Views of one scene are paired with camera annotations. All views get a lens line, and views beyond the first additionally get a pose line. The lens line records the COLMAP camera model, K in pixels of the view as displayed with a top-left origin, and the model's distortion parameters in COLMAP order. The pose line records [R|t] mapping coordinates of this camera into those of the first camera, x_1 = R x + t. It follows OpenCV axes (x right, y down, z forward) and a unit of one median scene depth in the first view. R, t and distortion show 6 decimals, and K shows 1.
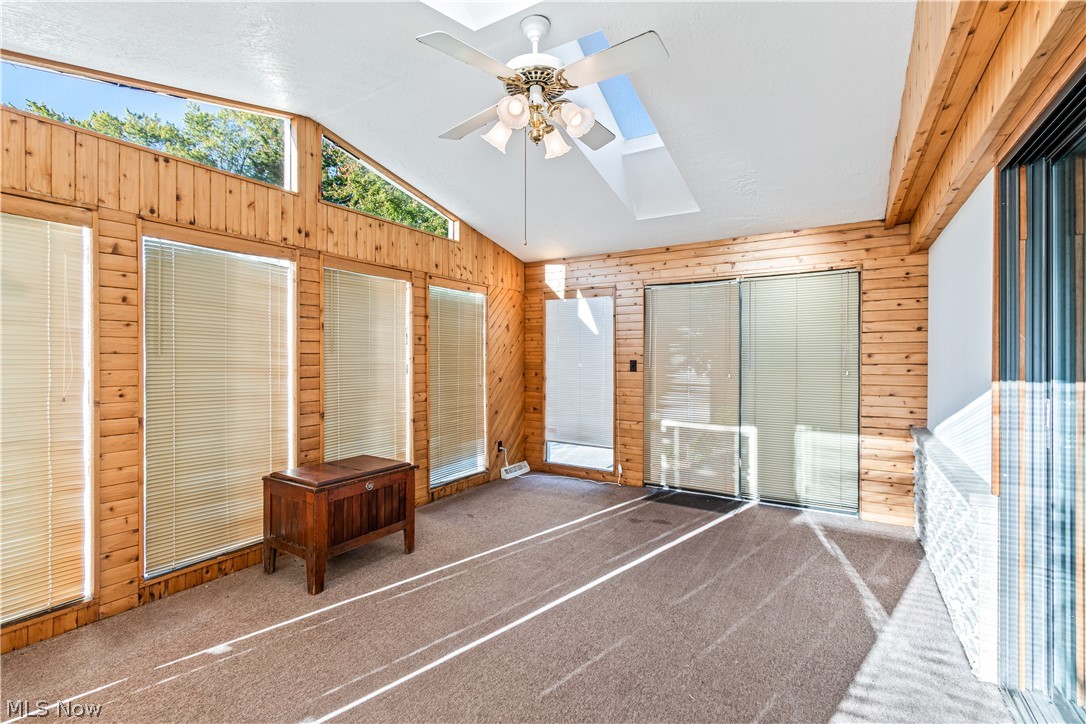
lens RADIAL K [[485.3, 0, 529.1], [0, 485.3, 355.8], [0, 0, 1]] dist [-0.002019, -0.001949]
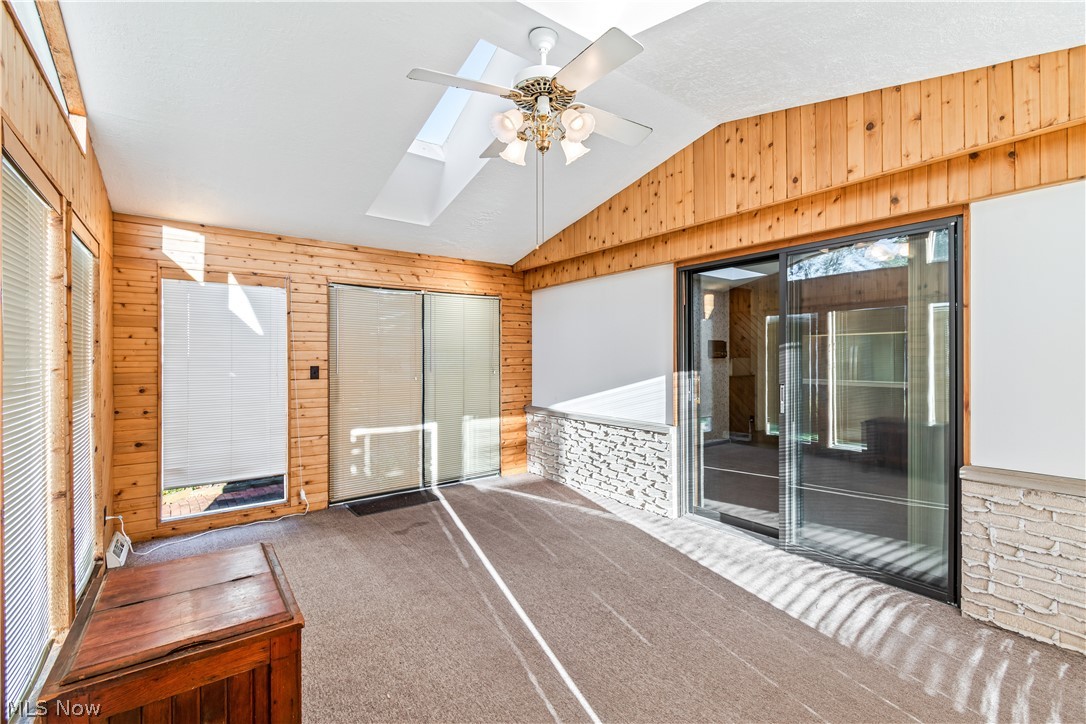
lens RADIAL K [[485.3, 0, 539.3], [0, 485.3, 357.9], [0, 0, 1]] dist [-0.002019, -0.001949]
pose [[0.354138, 0.000490, 0.935193, -0.528169], [0.007695, 0.999964, -0.003438, 0.000428], [-0.935162, 0.008414, 0.354122, 0.365830]]
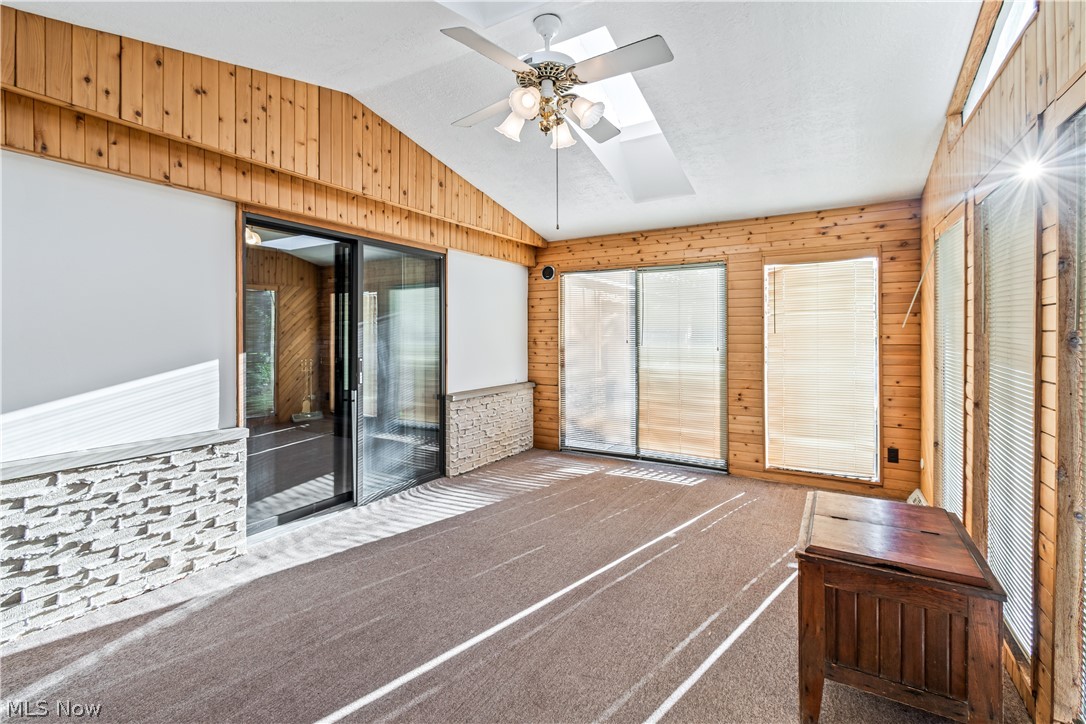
lens RADIAL K [[485.3, 0, 552.5], [0, 485.3, 334.2], [0, 0, 1]] dist [-0.002019, -0.001949]
pose [[-0.998007, -0.002215, -0.063067, 0.041016], [-0.002532, 0.999985, 0.004946, -0.004465], [0.063056, 0.005096, -0.997997, 1.158121]]
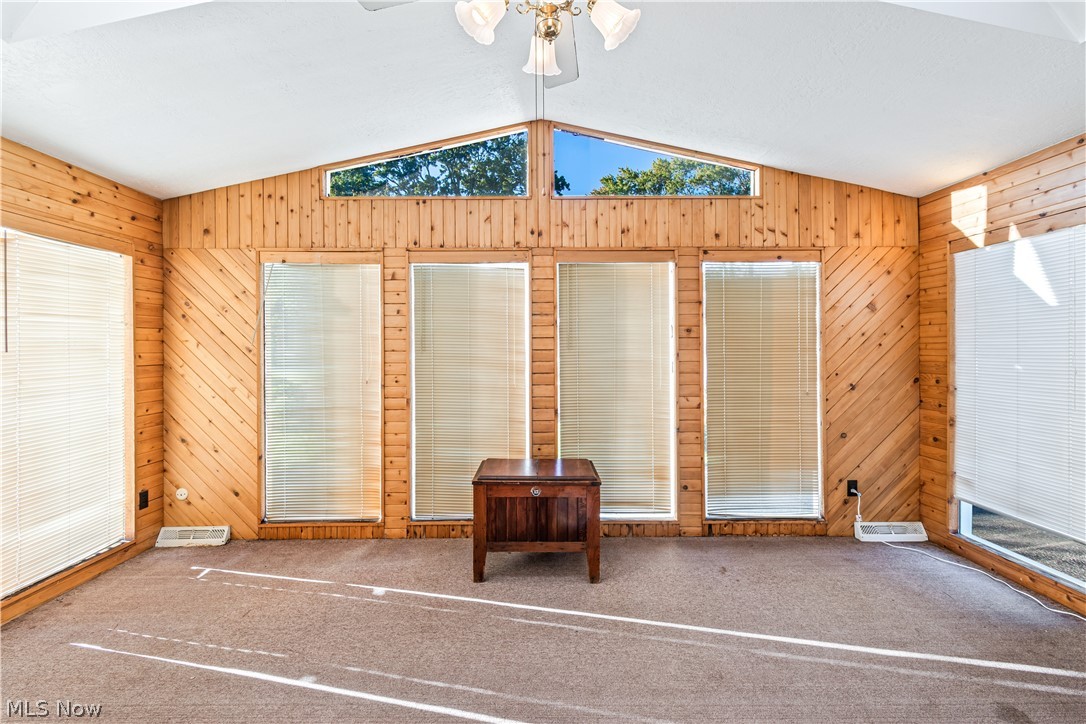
lens RADIAL K [[485.3, 0, 532.5], [0, 485.3, 351.5], [0, 0, 1]] dist [-0.002019, -0.001949]
pose [[0.543504, -0.002091, -0.839404, 0.319683], [0.004487, 0.999990, 0.000414, -0.001452], [0.839395, -0.003992, 0.543508, 0.344826]]
